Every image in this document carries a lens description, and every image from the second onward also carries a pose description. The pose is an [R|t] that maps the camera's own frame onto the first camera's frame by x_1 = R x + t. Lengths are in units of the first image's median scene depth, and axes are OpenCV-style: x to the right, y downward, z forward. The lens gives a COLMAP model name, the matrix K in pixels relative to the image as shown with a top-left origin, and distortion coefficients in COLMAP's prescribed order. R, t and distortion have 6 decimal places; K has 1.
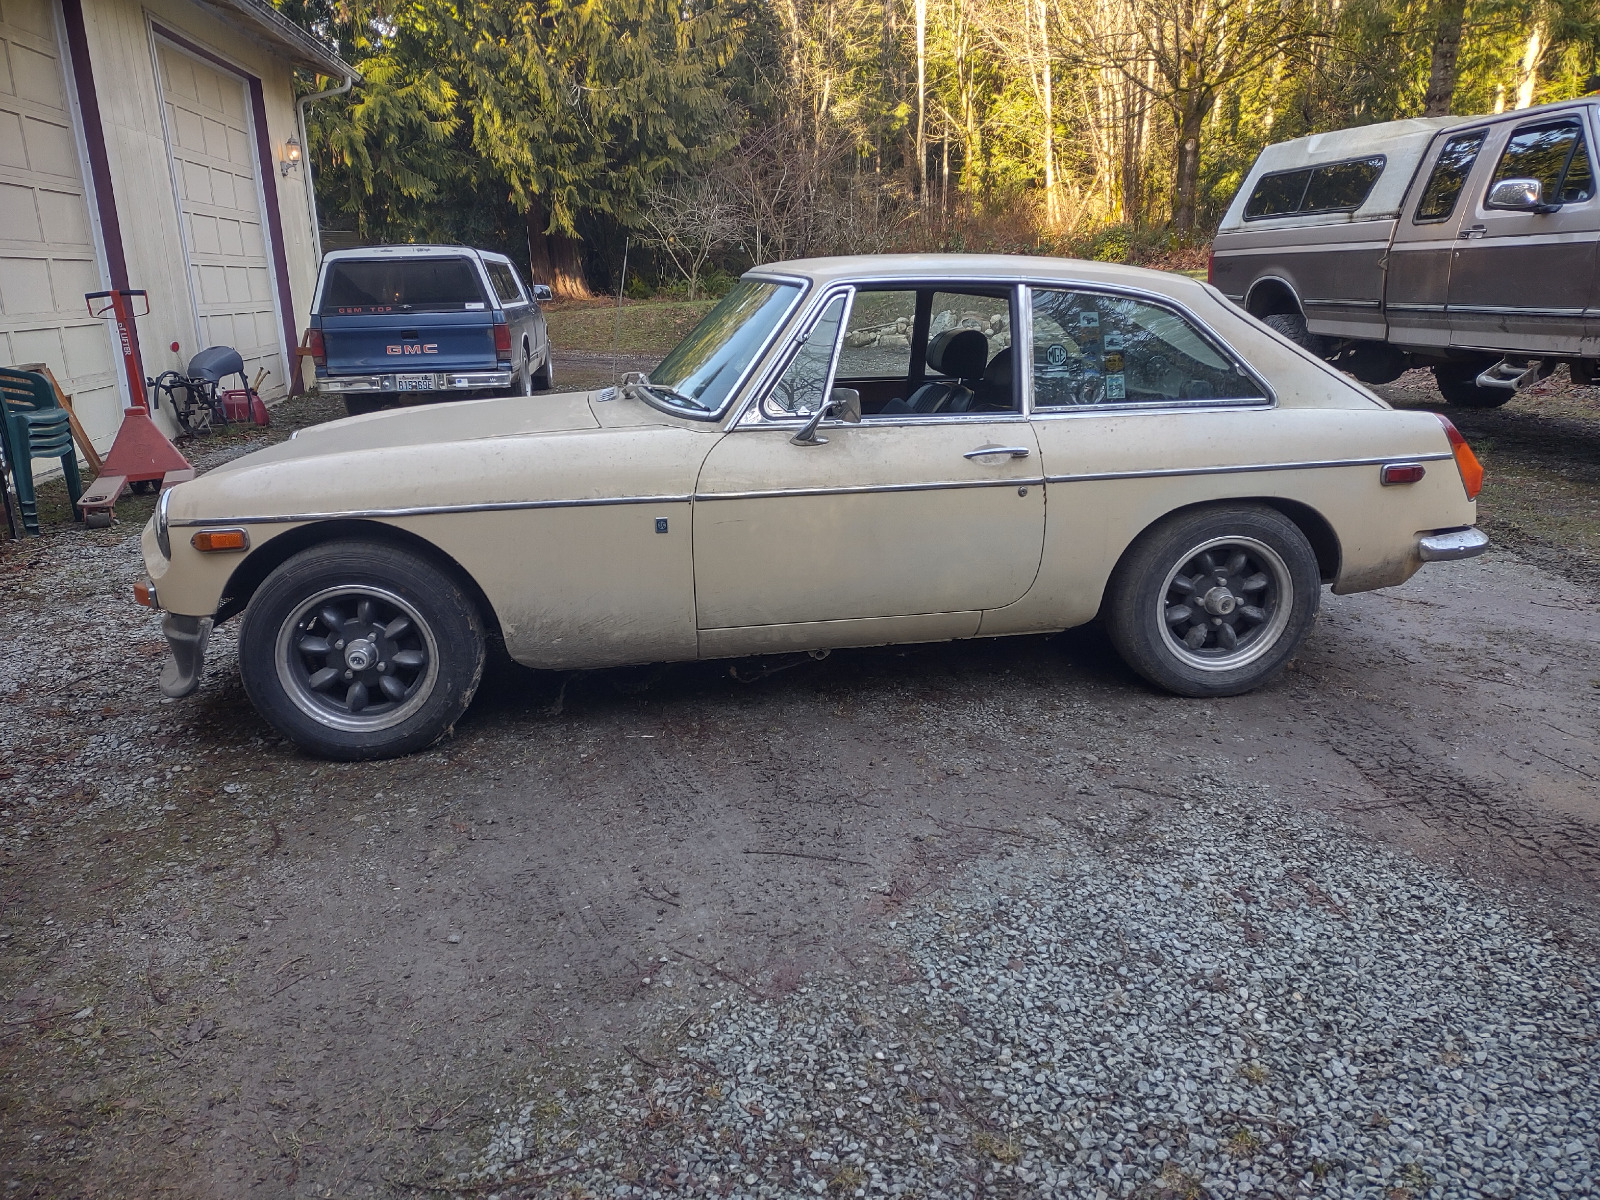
lens RADIAL K [[1182.8, 0, 791.4], [0, 1182.8, 607.7], [0, 0, 1]] dist [0.038722, -0.028040]
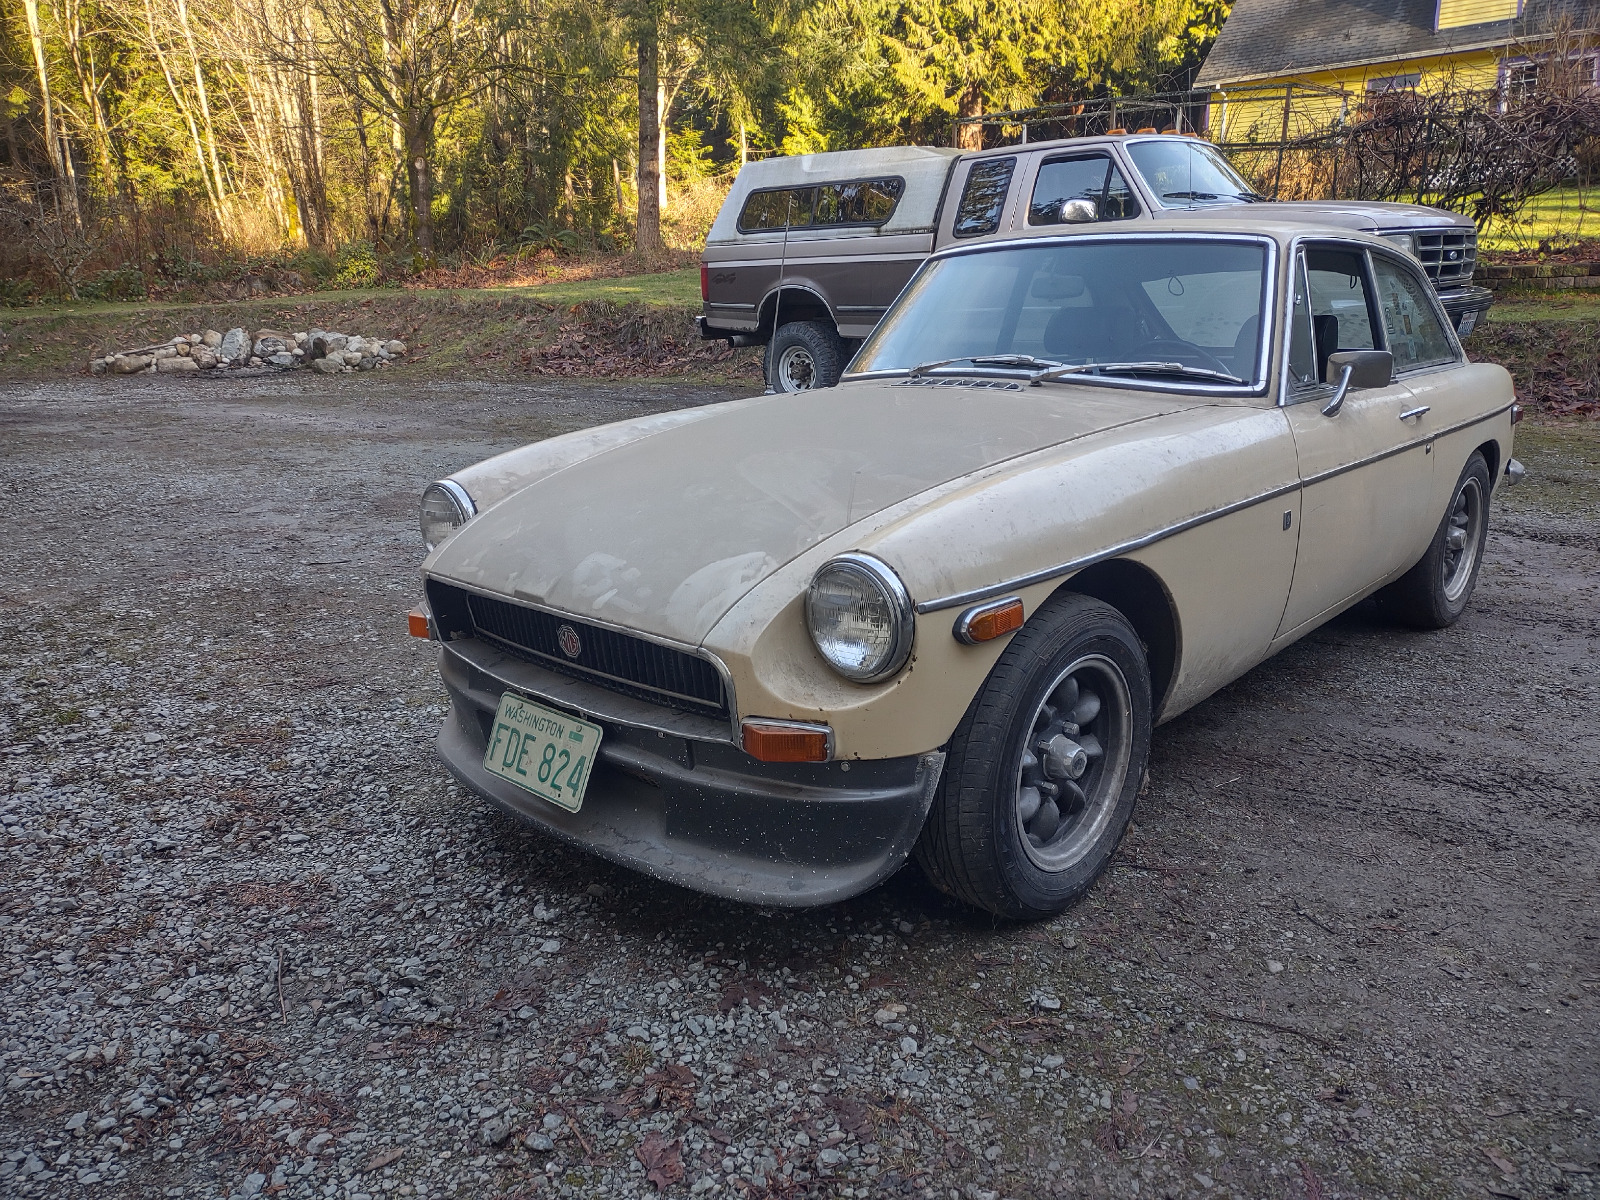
lens RADIAL K [[1182.8, 0, 798.1], [0, 1182.8, 602.9], [0, 0, 1]] dist [0.038722, -0.028040]
pose [[0.772246, -0.156451, 0.615759, -0.682092], [0.170757, 0.984654, 0.036028, -0.076925], [-0.611946, 0.077322, 0.787111, 0.412162]]
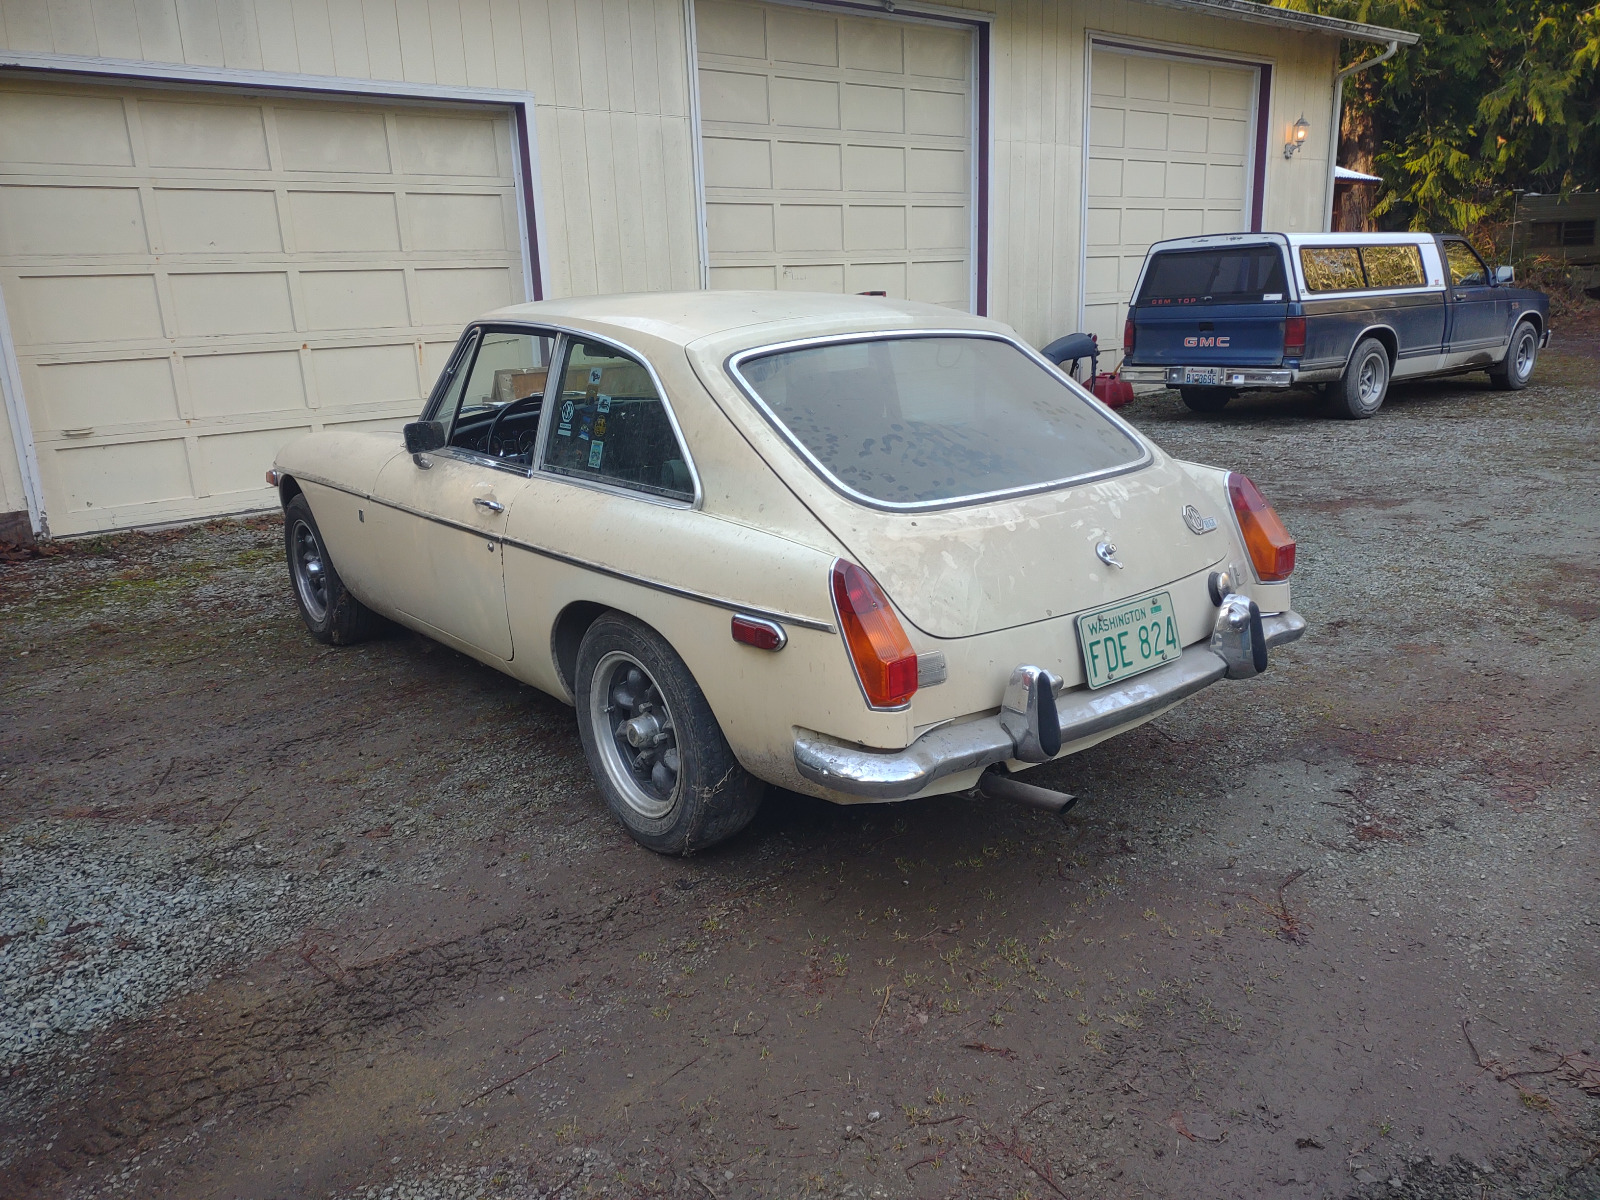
lens RADIAL K [[1182.8, 0, 799.5], [0, 1182.8, 599.6], [0, 0, 1]] dist [0.038722, -0.028040]
pose [[0.518800, 0.225242, -0.824690, 0.889115], [-0.207077, 0.969049, 0.134401, -0.186657], [0.829437, 0.101047, 0.549385, 0.528853]]
